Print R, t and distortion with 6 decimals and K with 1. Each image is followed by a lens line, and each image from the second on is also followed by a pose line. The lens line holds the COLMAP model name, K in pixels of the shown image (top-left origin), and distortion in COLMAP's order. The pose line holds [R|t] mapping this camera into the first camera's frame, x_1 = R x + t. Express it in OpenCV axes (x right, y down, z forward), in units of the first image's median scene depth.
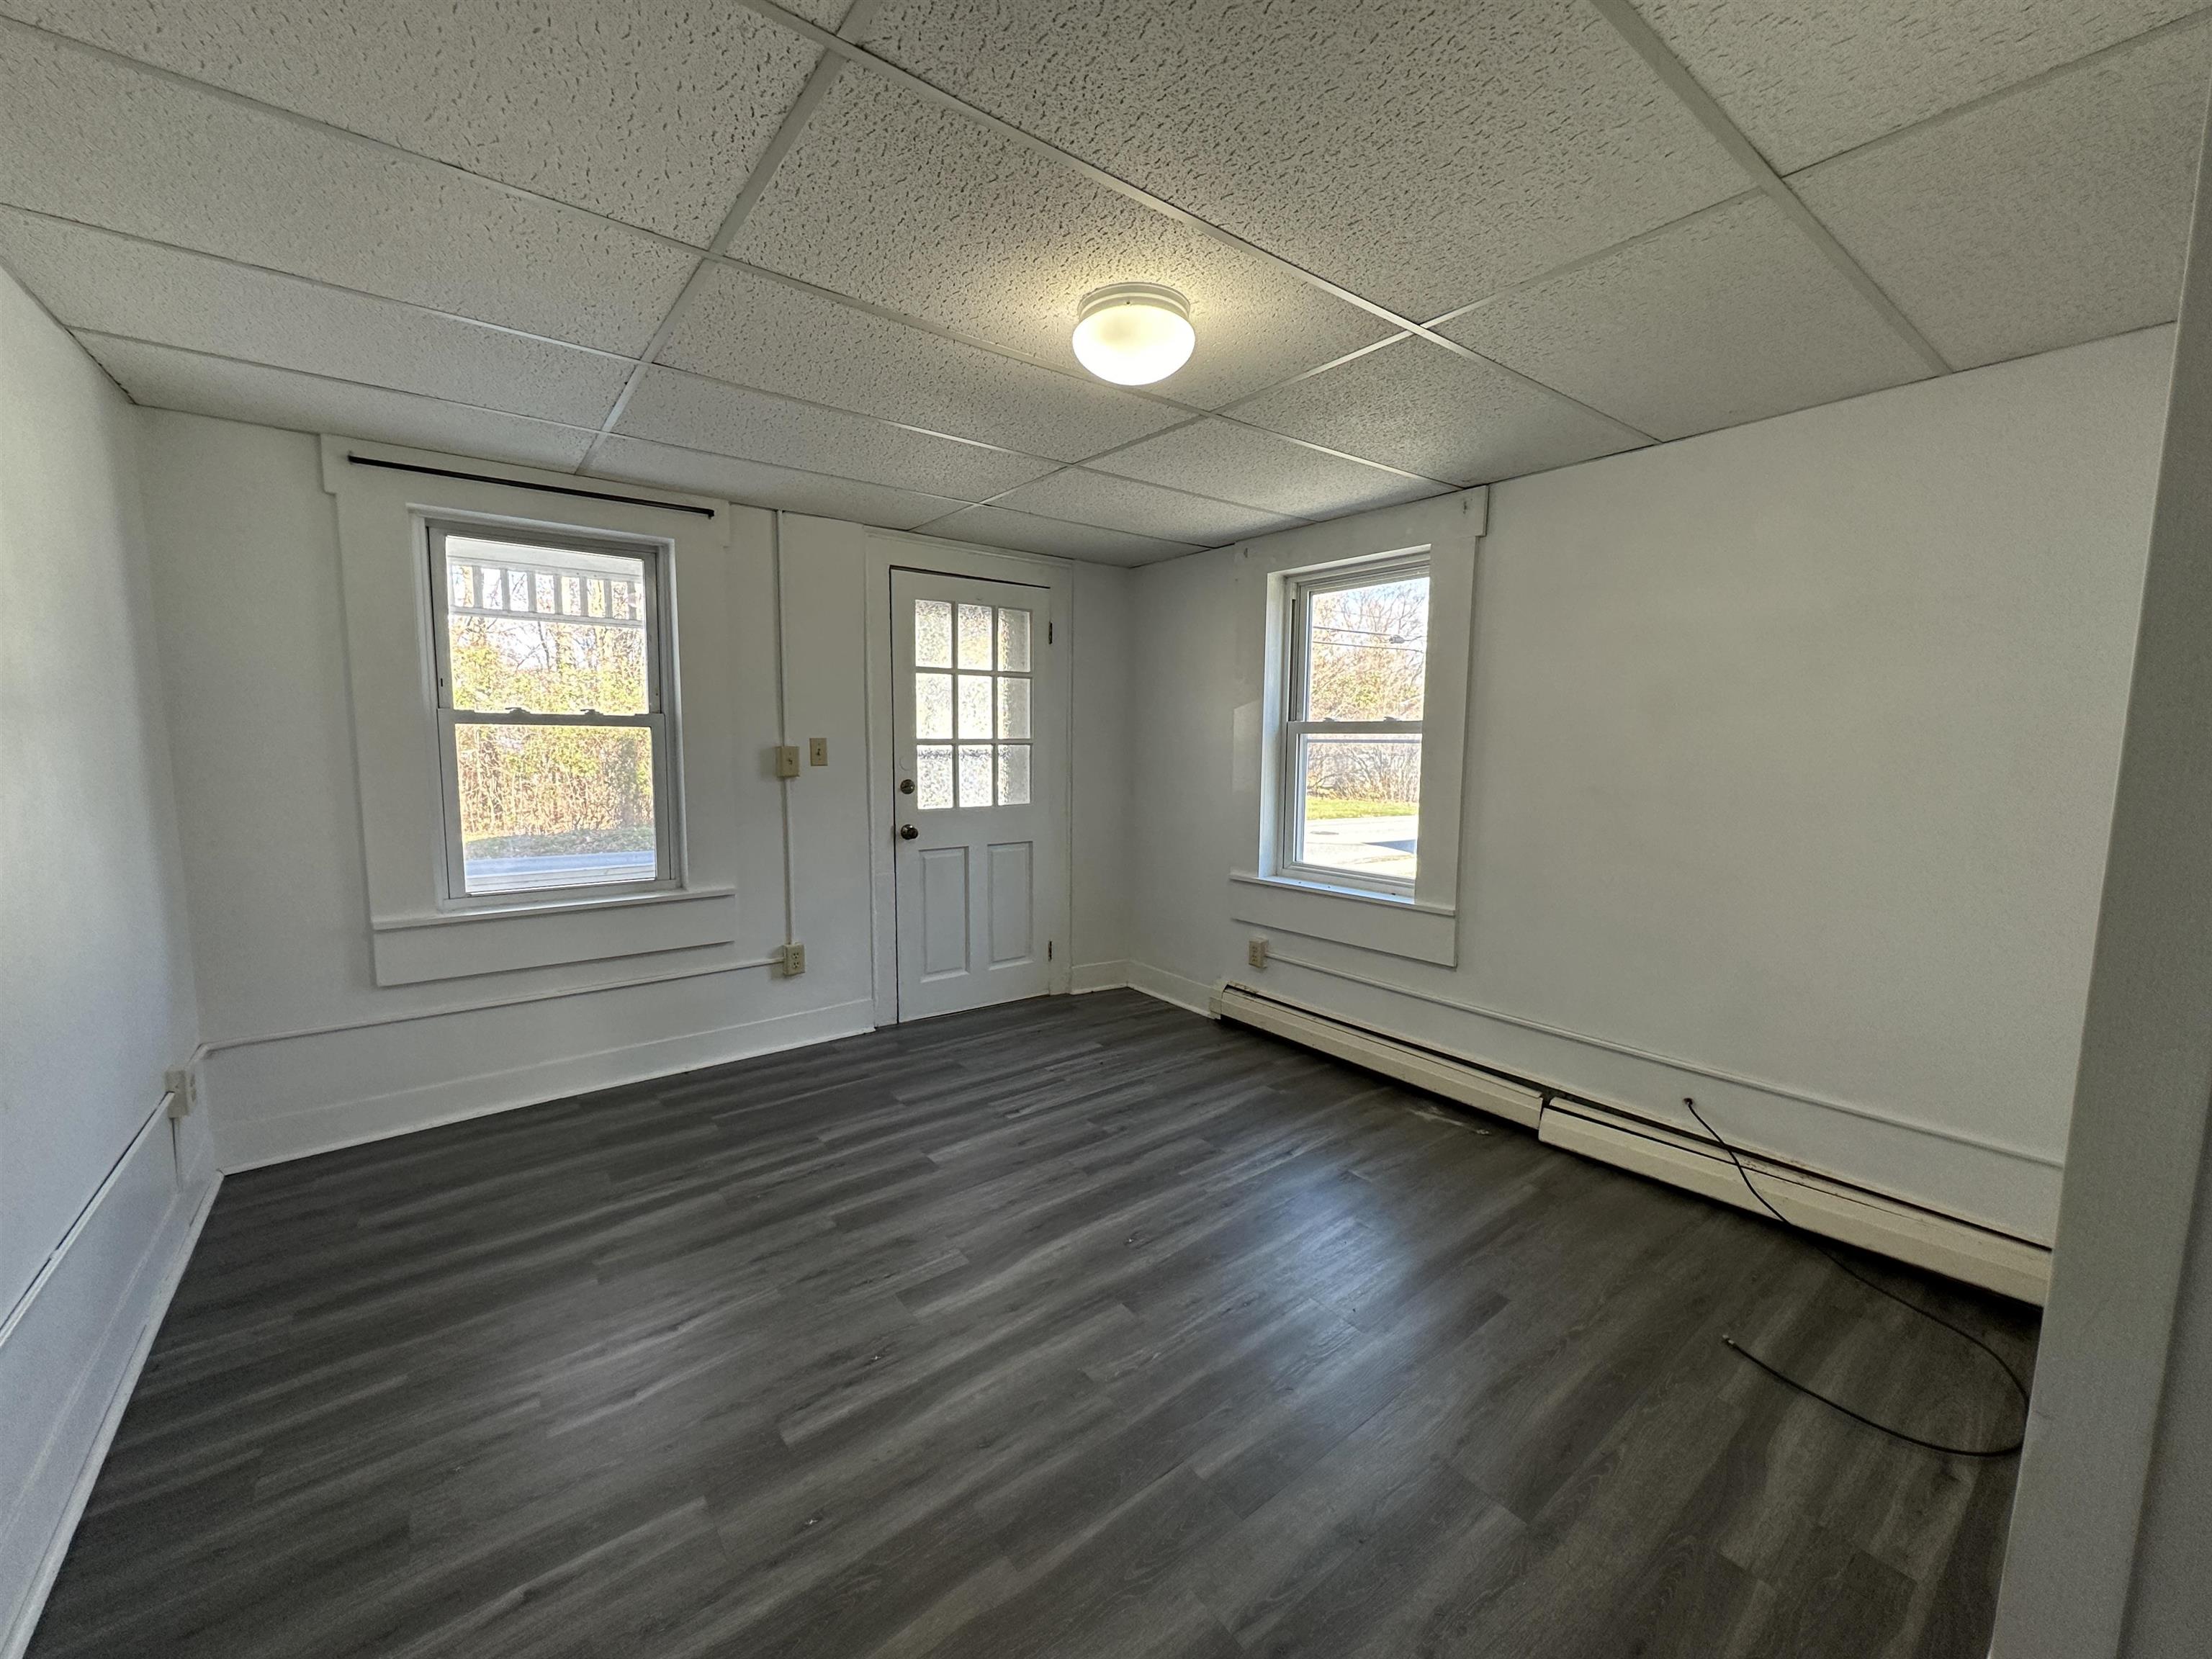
lens RADIAL K [[881.6, 0, 1112.2], [0, 881.6, 832.9], [0, 0, 1]] dist [-0.001845, 0.000375]
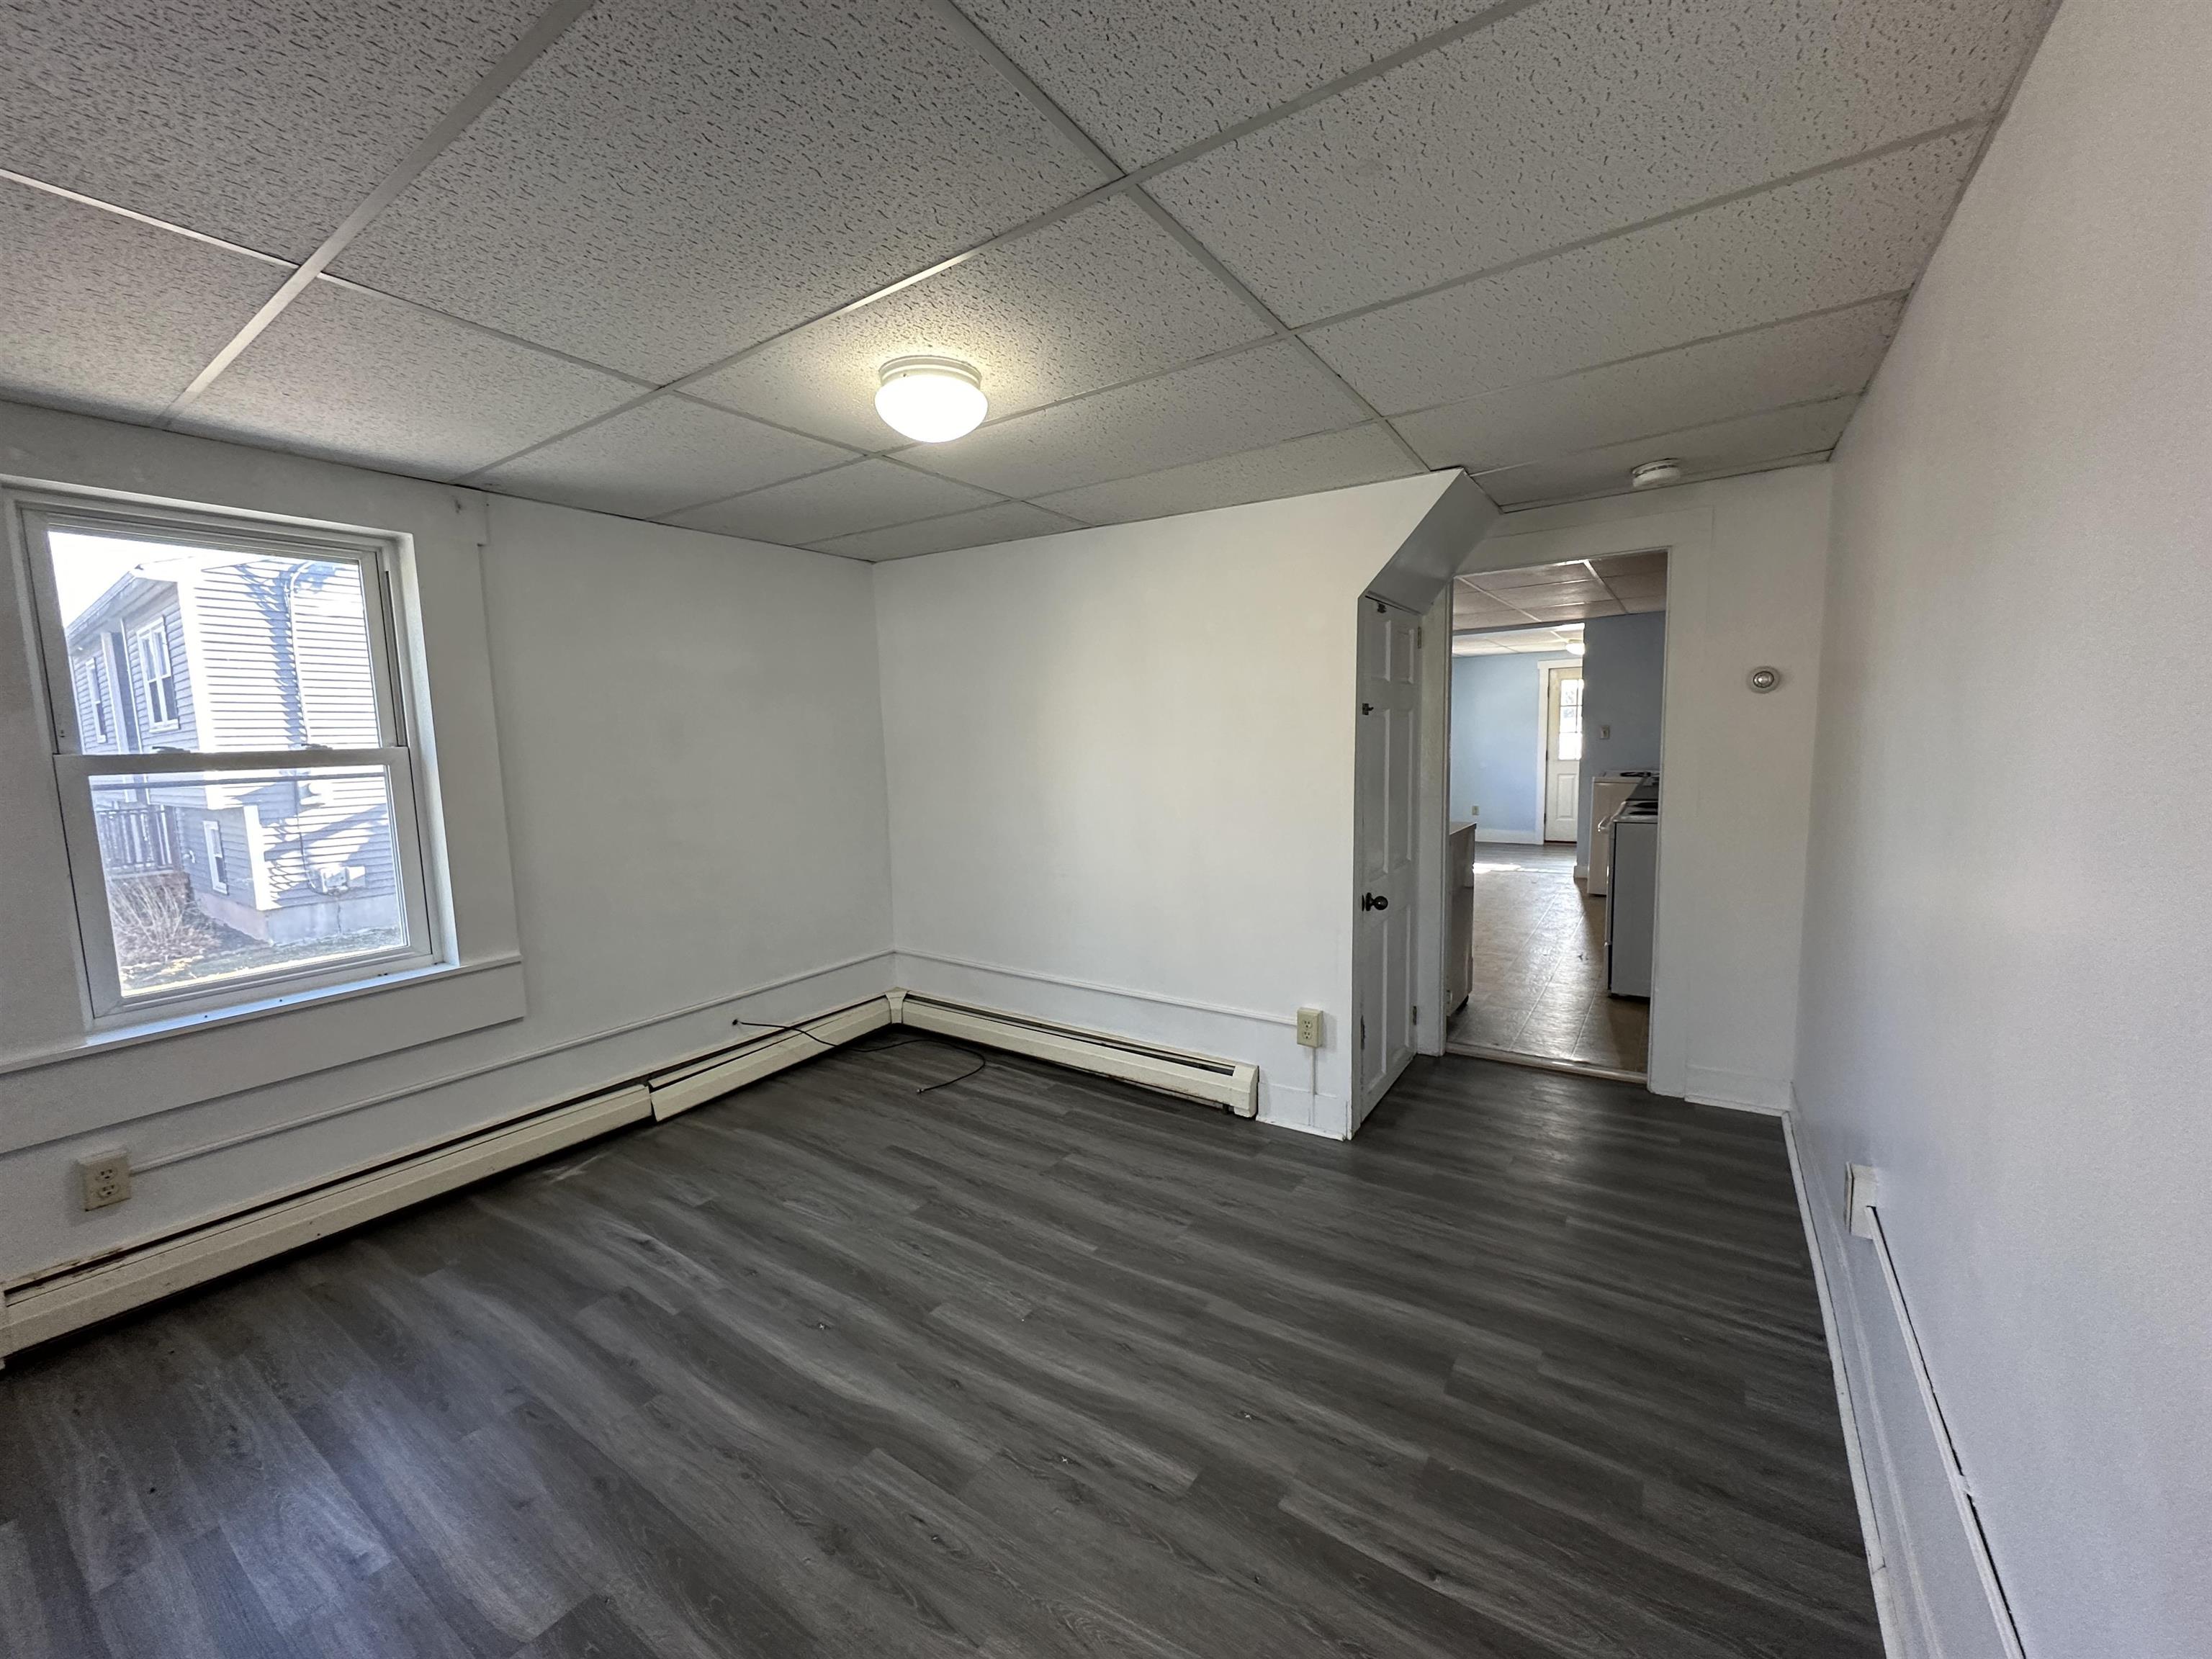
lens RADIAL K [[881.6, 0, 1097.1], [0, 881.6, 827.8], [0, 0, 1]] dist [-0.001845, 0.000375]
pose [[-0.308656, -0.098838, 0.946024, -0.833734], [0.130083, 0.980855, 0.144918, -0.122014], [-0.942237, 0.167791, -0.289890, 0.884254]]
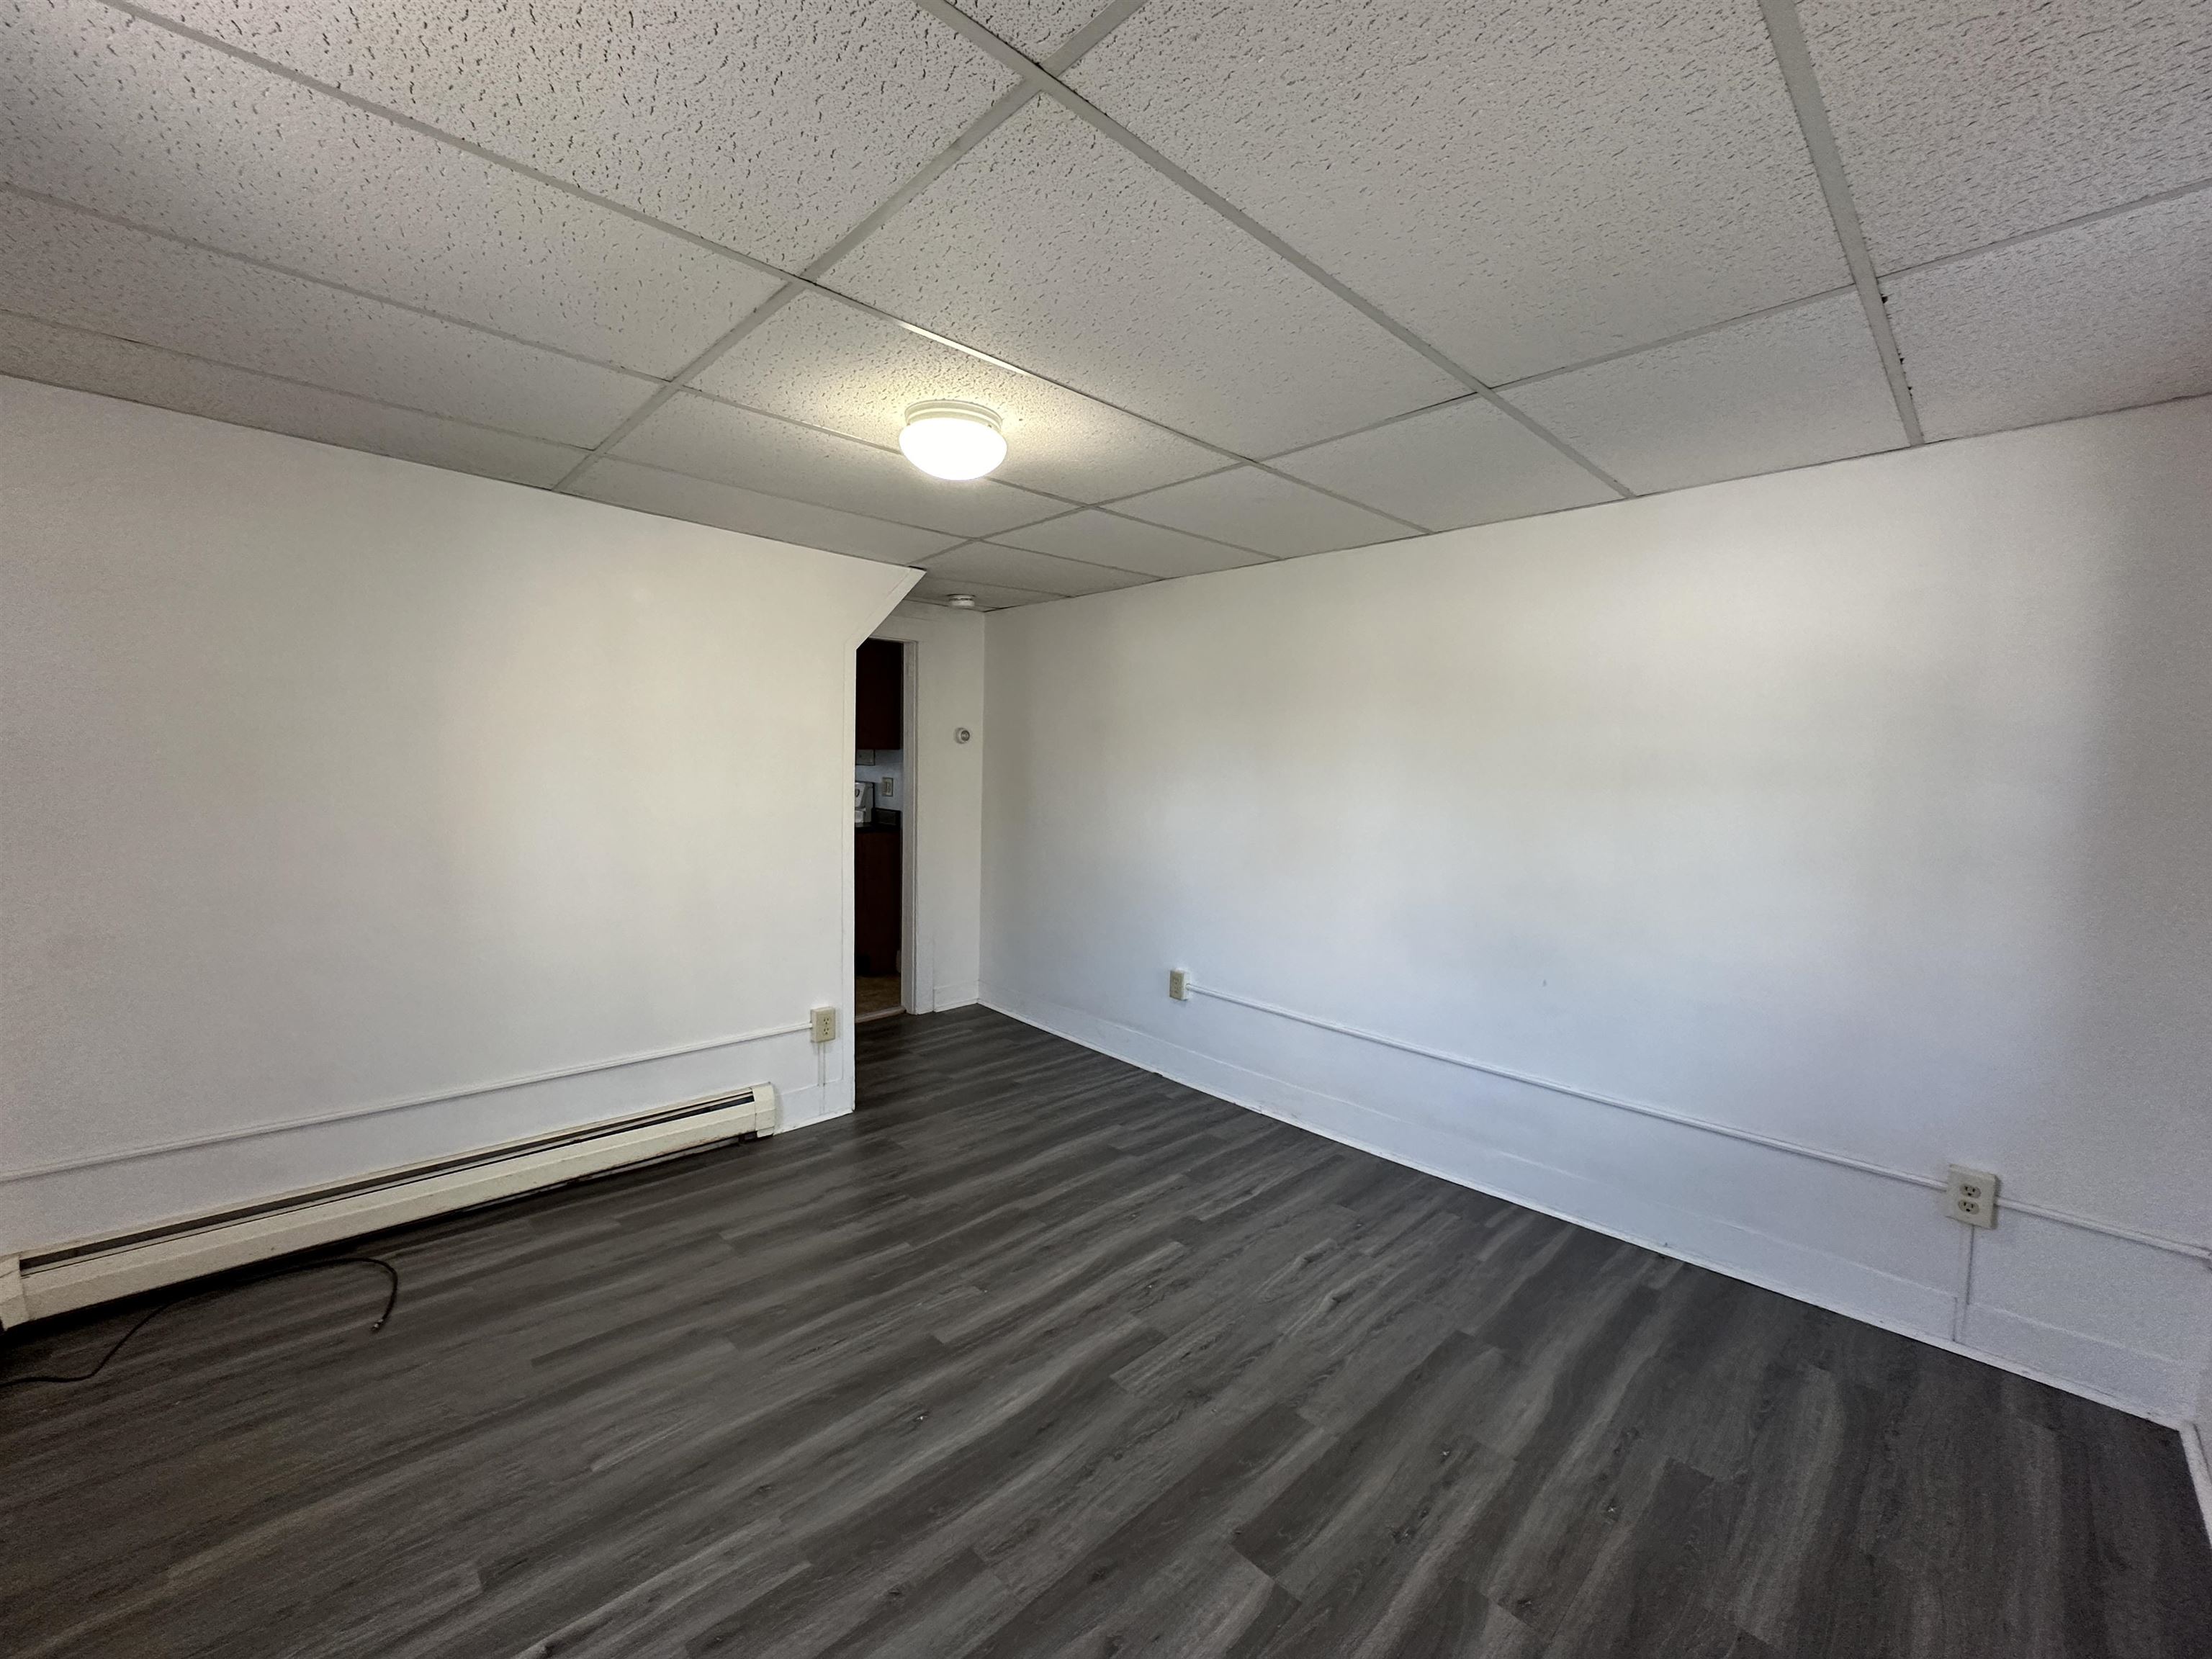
lens RADIAL K [[881.6, 0, 1110.8], [0, 881.6, 826.6], [0, 0, 1]] dist [-0.001845, 0.000375]
pose [[-0.993275, -0.024143, -0.113238, -0.044758], [-0.045032, 0.981569, 0.185729, -0.209886], [0.106666, 0.189579, -0.976054, 1.642660]]
